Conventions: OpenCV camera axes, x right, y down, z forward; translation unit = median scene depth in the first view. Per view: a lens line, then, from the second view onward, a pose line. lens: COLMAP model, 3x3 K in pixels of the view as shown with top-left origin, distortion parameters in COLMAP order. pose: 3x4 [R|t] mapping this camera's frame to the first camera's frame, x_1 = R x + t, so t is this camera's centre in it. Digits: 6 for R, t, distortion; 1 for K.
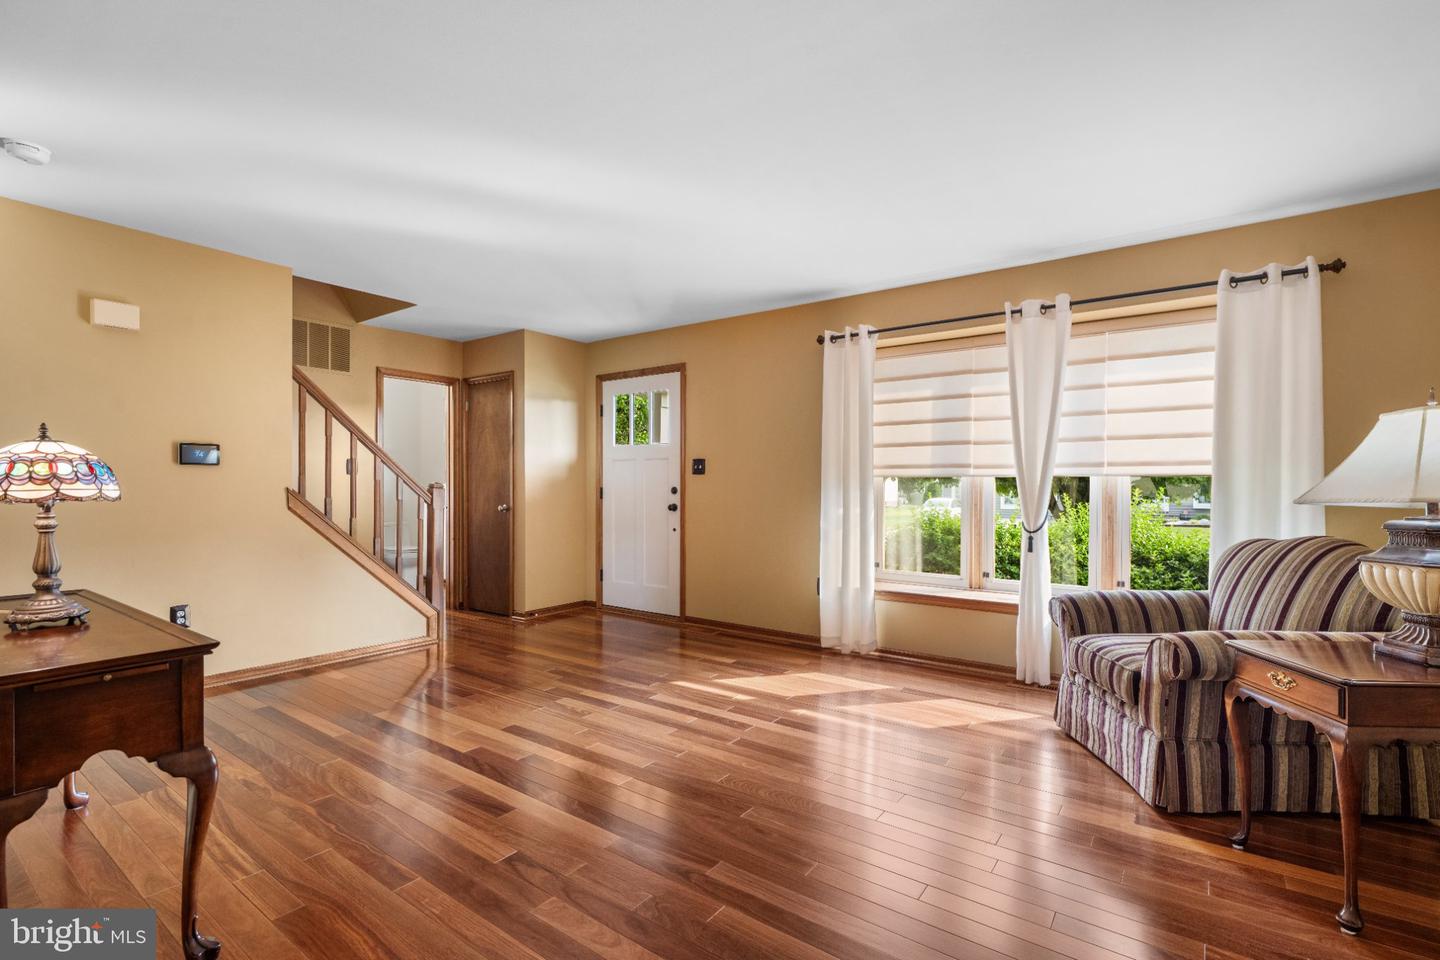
lens RADIAL K [[656.3, 0, 720.0], [0, 656.3, 480.0], [0, 0, 1]] dist [0.000188, 0.000317]
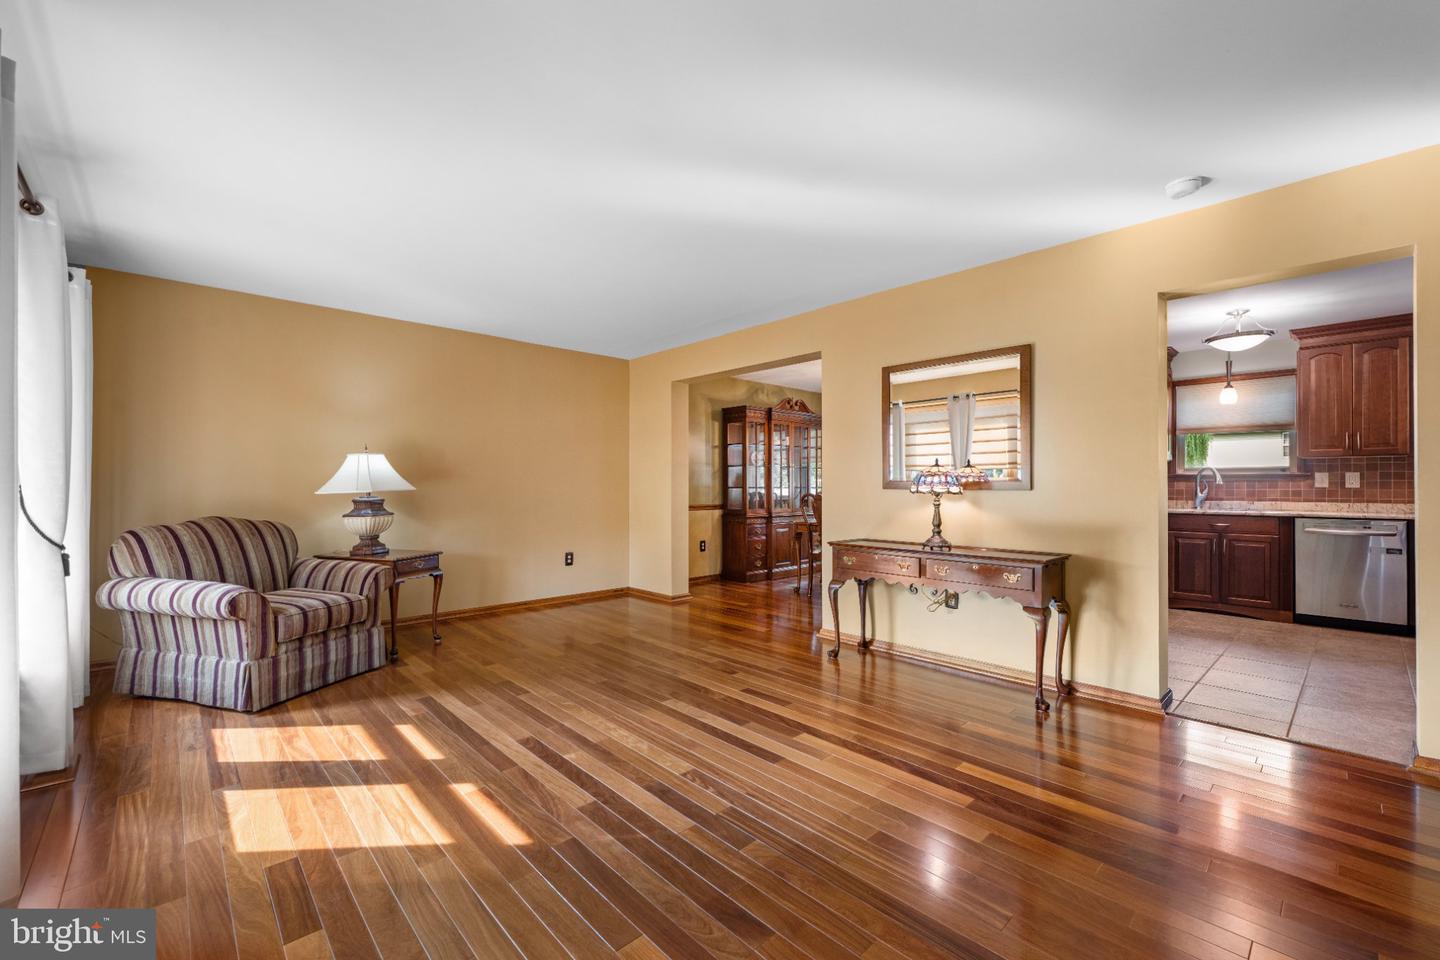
lens RADIAL K [[590.7, 0, 726.6], [0, 590.7, 485.1], [0, 0, 1]] dist [-0.001710, 0.000059]
pose [[-0.984415, -0.004562, 0.175803, -0.351336], [-0.006295, 0.999937, -0.009304, 0.014622], [-0.175749, -0.010266, -0.984381, 1.602894]]
